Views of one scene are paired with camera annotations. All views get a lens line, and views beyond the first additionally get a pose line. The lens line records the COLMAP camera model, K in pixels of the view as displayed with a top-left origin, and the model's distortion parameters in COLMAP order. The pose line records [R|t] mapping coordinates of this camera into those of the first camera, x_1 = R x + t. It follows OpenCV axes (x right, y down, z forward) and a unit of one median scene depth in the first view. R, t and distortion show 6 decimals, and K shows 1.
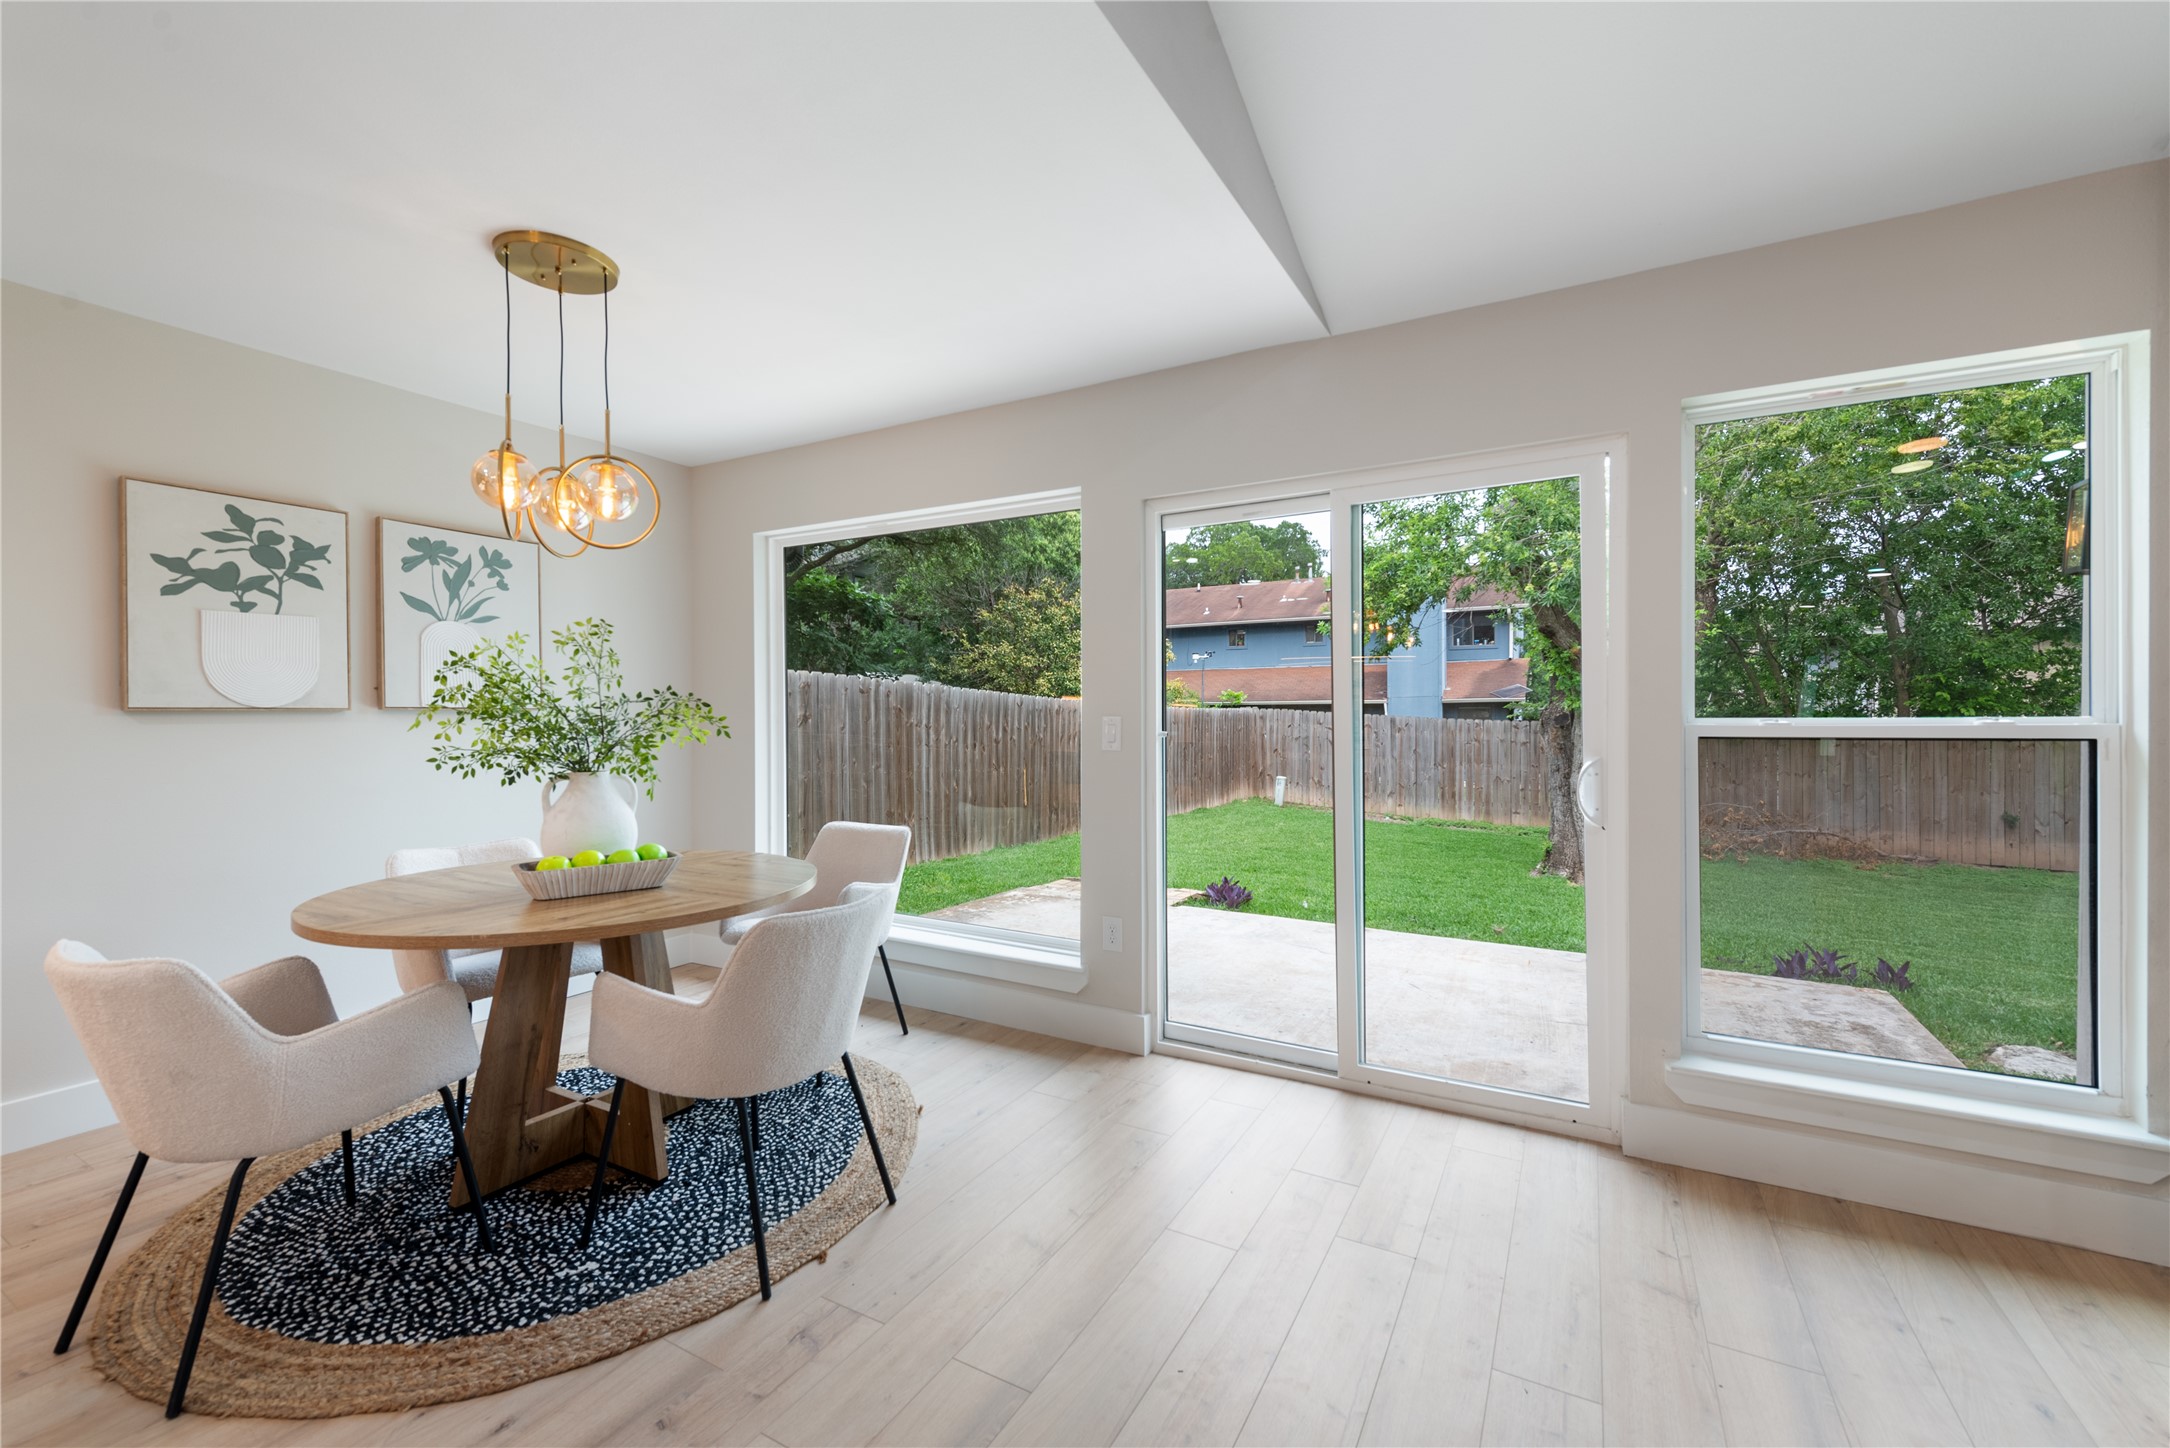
lens RADIAL K [[891.7, 0, 1085.6], [0, 891.7, 720.9], [0, 0, 1]] dist [0.003692, -0.002324]
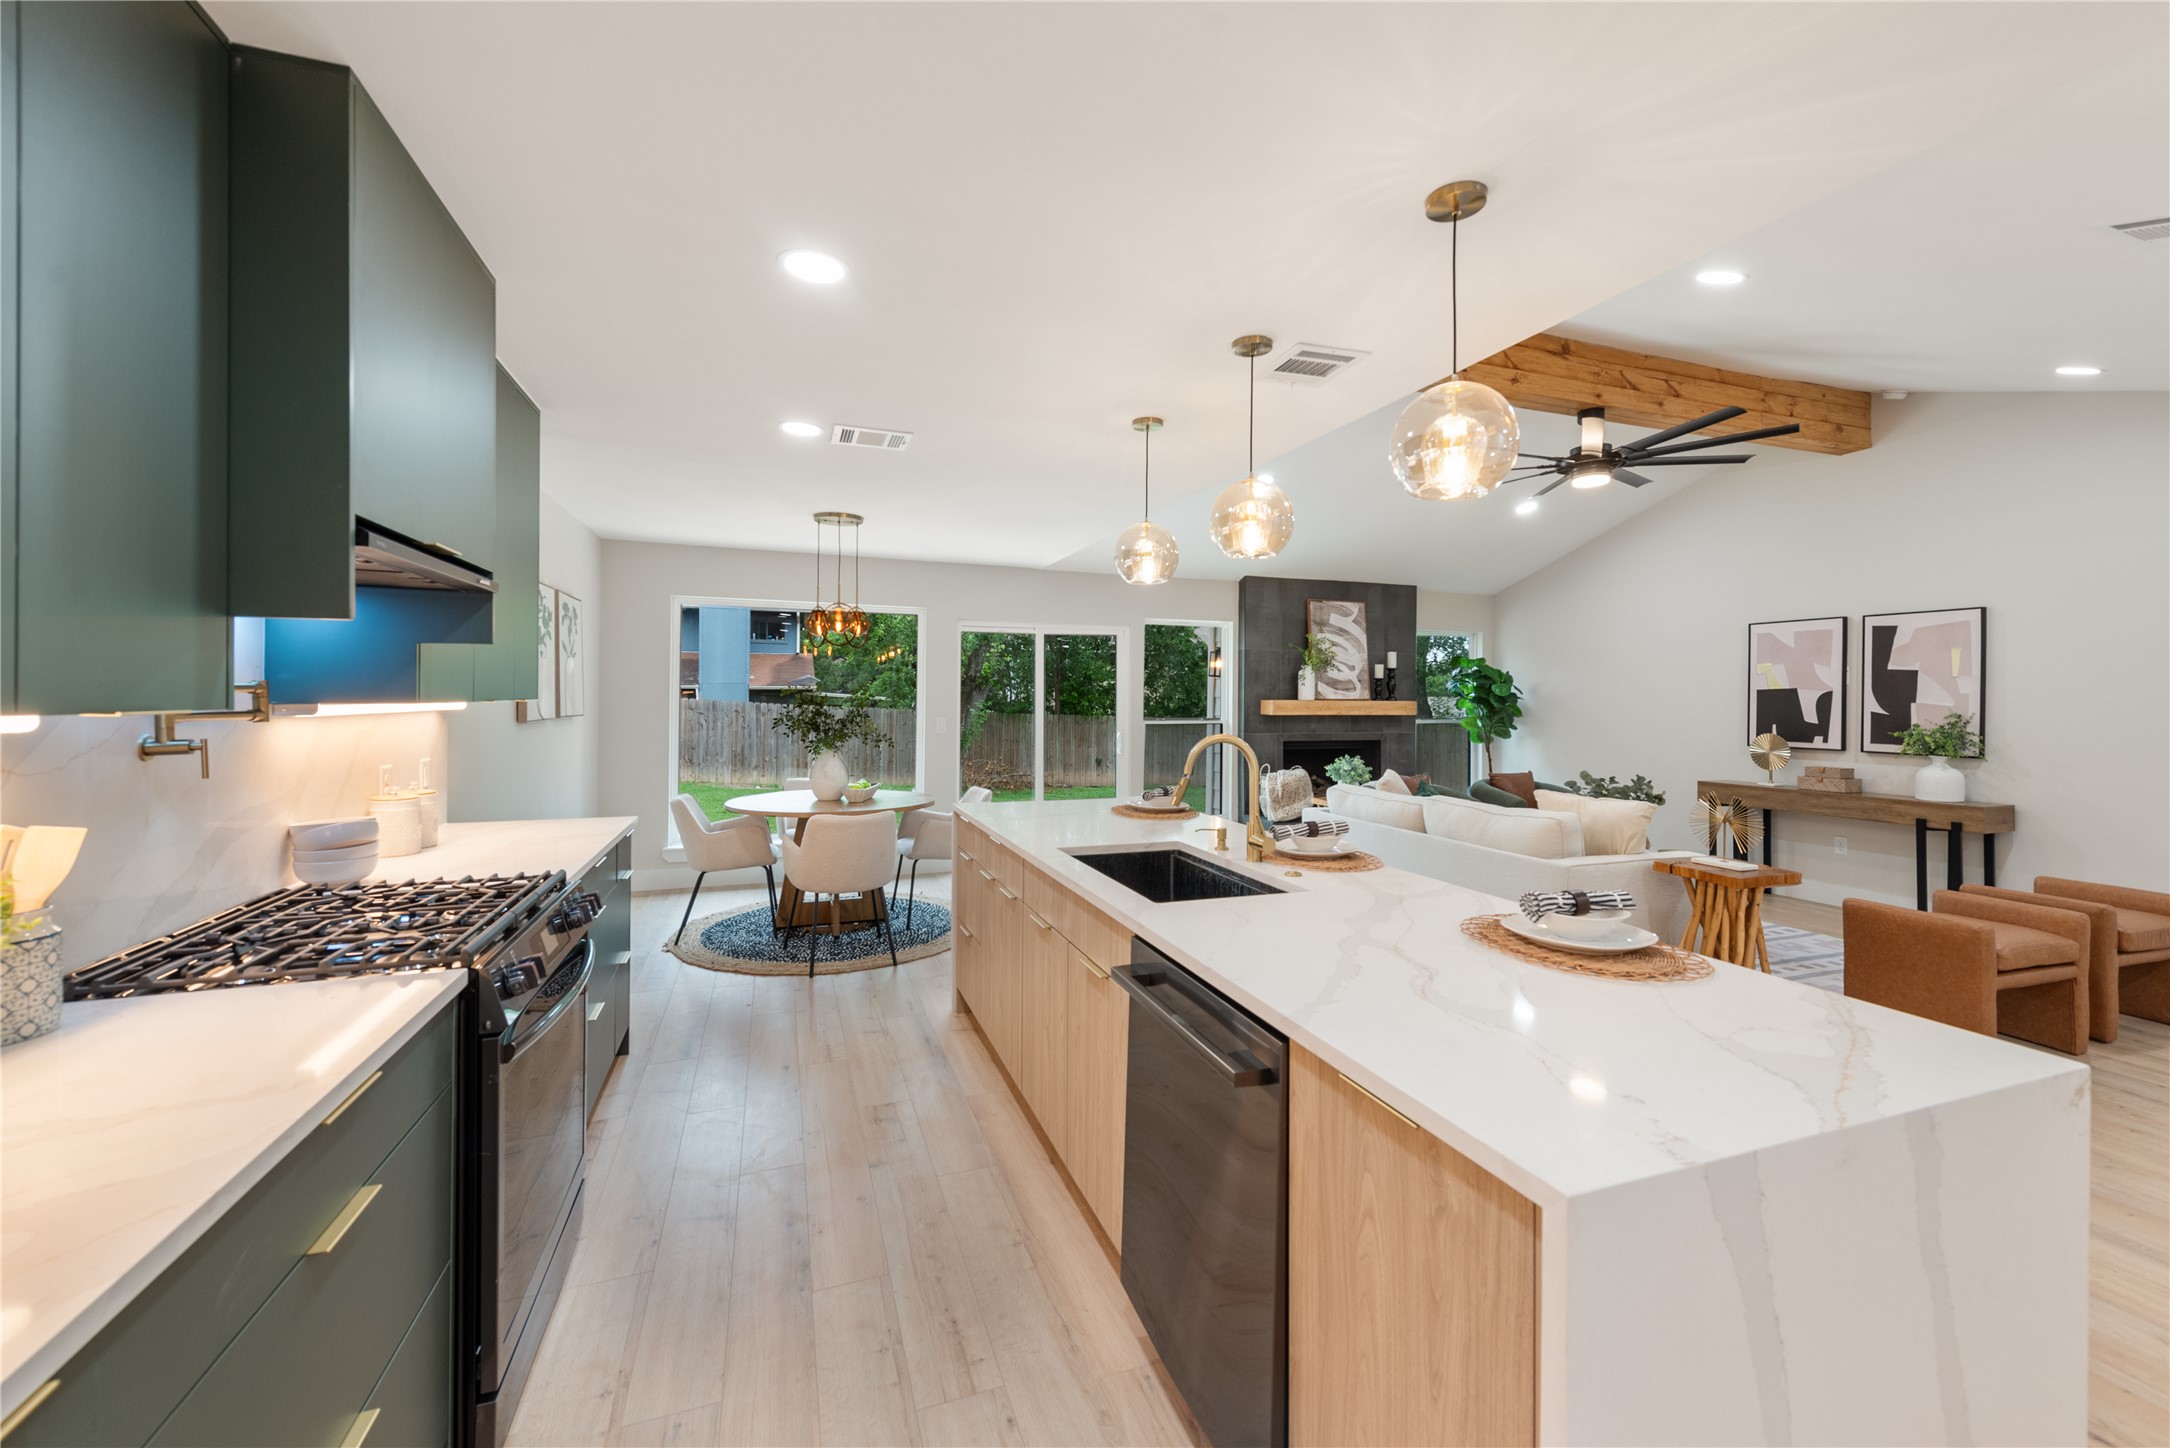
lens RADIAL K [[852.4, 0, 1100.8], [0, 852.4, 716.5], [0, 0, 1]] dist [0.008014, -0.001993]
pose [[0.651166, -0.008158, 0.758891, -0.192197], [-0.006227, 0.999851, 0.016092, -0.006994], [-0.758909, -0.015204, 0.651019, -0.102789]]
